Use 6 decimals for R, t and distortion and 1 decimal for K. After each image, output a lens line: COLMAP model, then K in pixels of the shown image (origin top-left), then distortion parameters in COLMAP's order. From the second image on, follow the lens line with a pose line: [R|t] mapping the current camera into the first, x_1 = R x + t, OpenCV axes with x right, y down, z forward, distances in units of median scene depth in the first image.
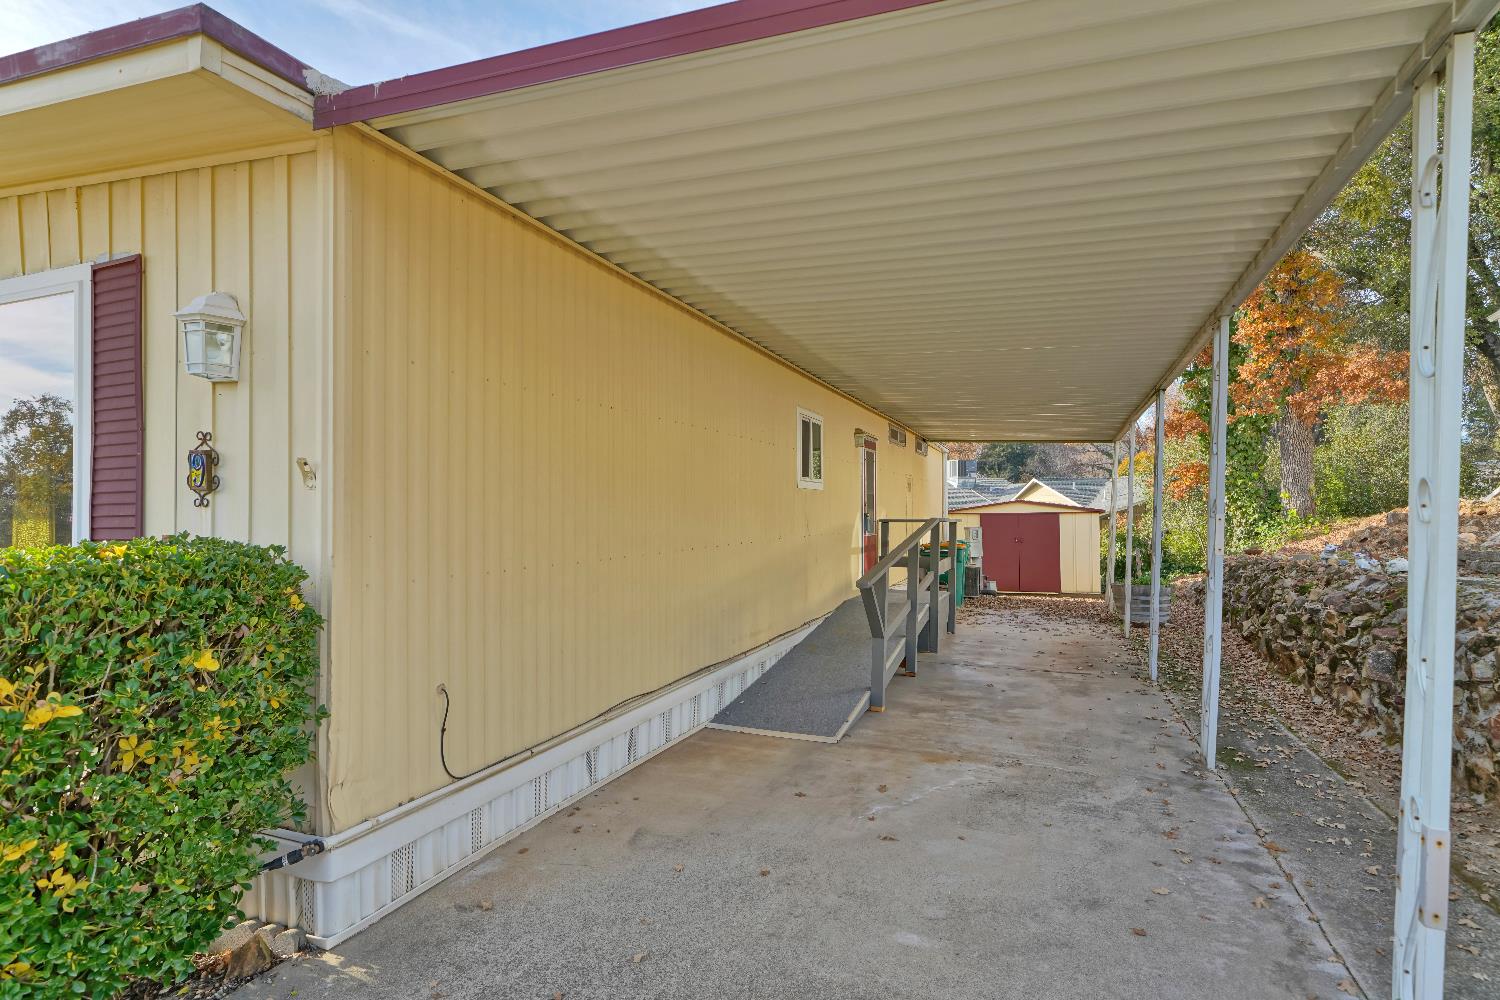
lens RADIAL K [[782.1, 0, 739.2], [0, 782.1, 505.6], [0, 0, 1]] dist [0.006357, -0.000010]
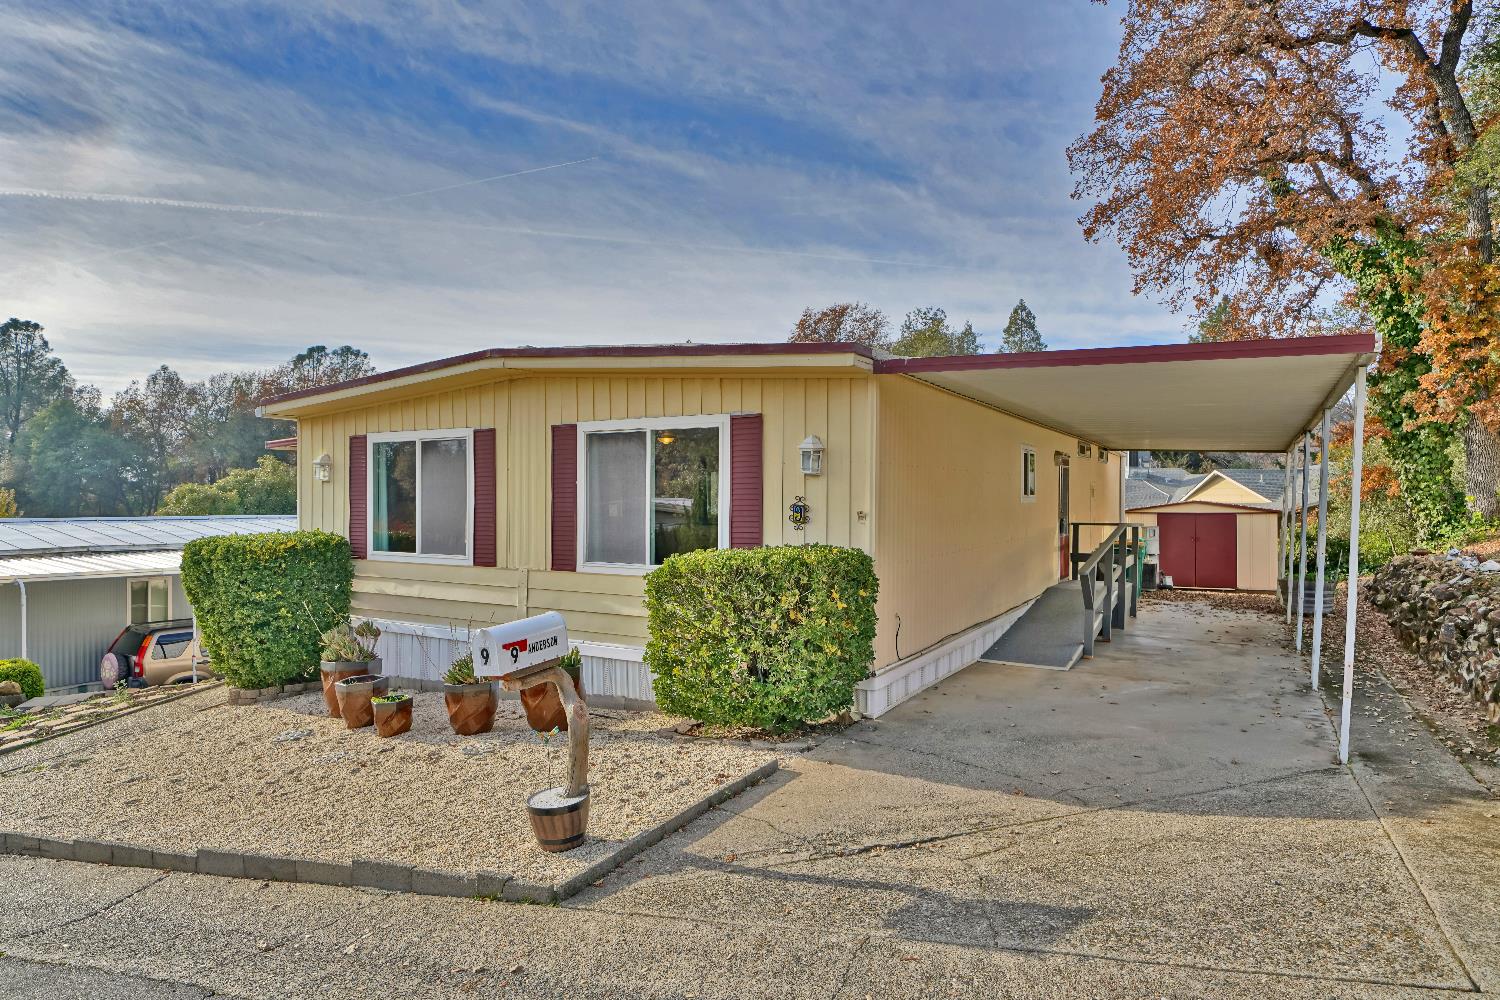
lens RADIAL K [[850.5, 0, 744.7], [0, 850.5, 509.3], [0, 0, 1]] dist [0.000591, 0.000697]
pose [[0.989105, 0.005721, -0.147098, -0.144908], [-0.002806, 0.999796, 0.020017, -0.031839], [0.147182, -0.019386, 0.988919, -0.428837]]
